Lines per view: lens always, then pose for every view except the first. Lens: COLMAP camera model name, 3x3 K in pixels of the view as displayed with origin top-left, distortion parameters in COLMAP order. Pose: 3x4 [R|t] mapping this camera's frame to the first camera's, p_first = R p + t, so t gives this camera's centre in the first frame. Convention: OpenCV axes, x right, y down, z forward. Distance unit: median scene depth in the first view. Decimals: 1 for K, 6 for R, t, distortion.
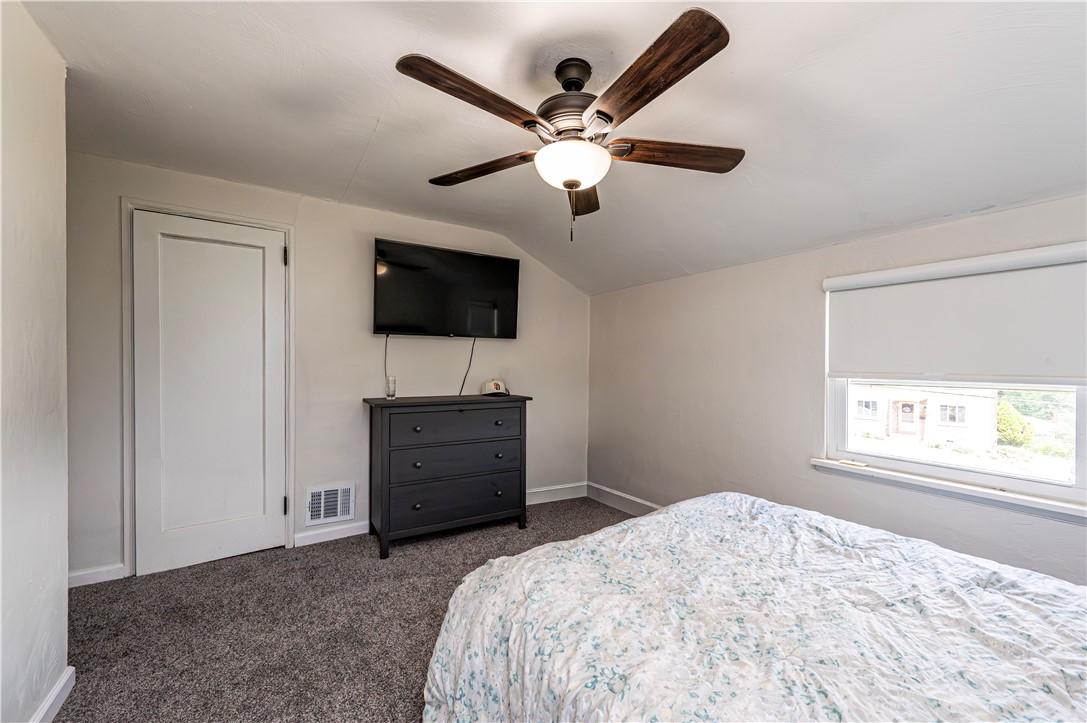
lens RADIAL K [[426.8, 0, 544.4], [0, 426.8, 367.1], [0, 0, 1]] dist [0.000176, -0.000011]
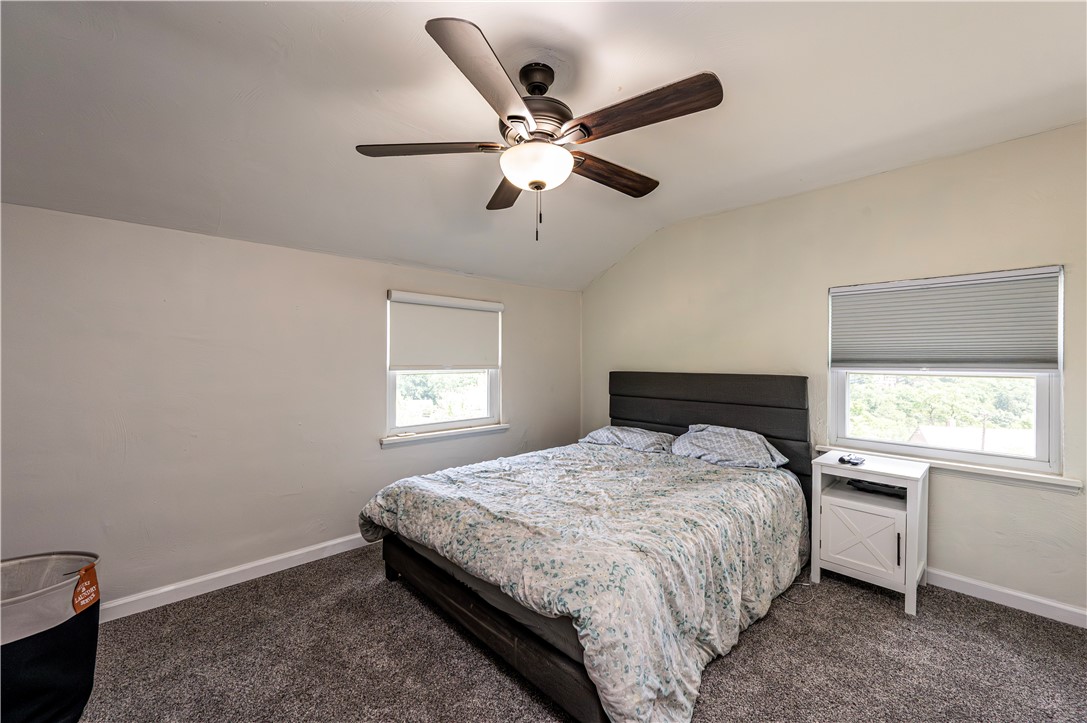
lens RADIAL K [[428.8, 0, 544.6], [0, 428.8, 362.6], [0, 0, 1]] dist [-0.000881, 0.000174]
pose [[-0.181360, -0.011085, 0.983354, -0.949538], [0.006765, 0.999899, 0.012519, -0.016693], [-0.983394, 0.008923, -0.181267, 1.170934]]
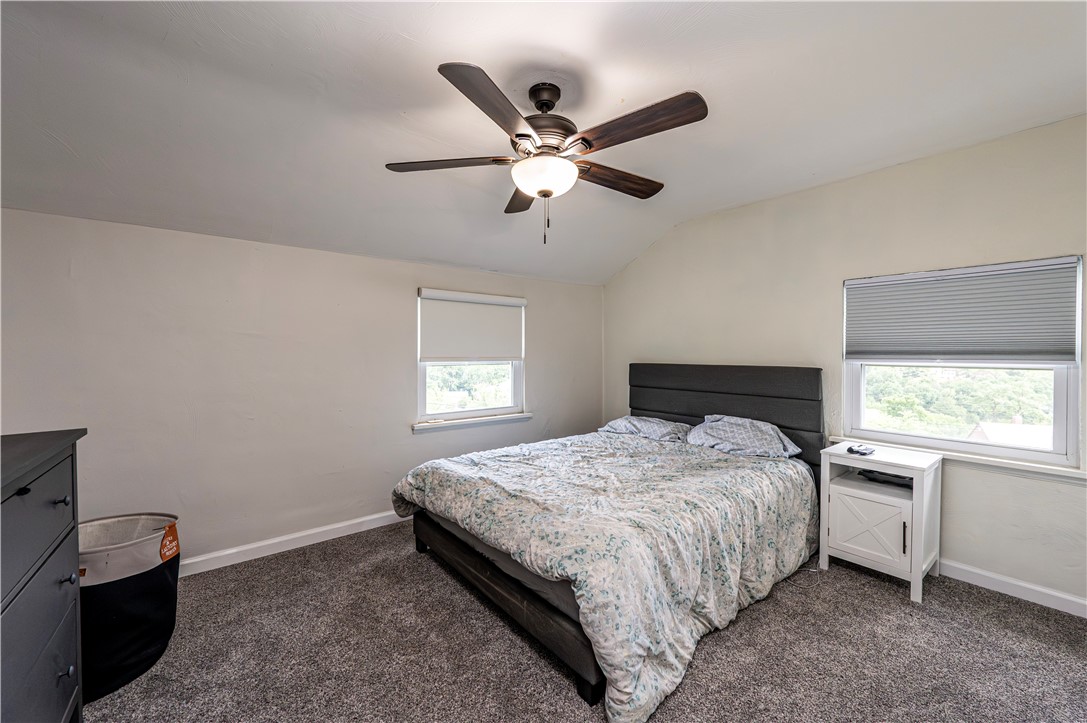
lens RADIAL K [[429.5, 0, 544.0], [0, 429.5, 358.0], [0, 0, 1]] dist [-0.000430, -0.000123]
pose [[-0.100688, -0.018416, 0.994748, -1.069106], [0.008428, 0.999777, 0.019362, -0.016647], [-0.994882, 0.010333, -0.100511, 1.118548]]
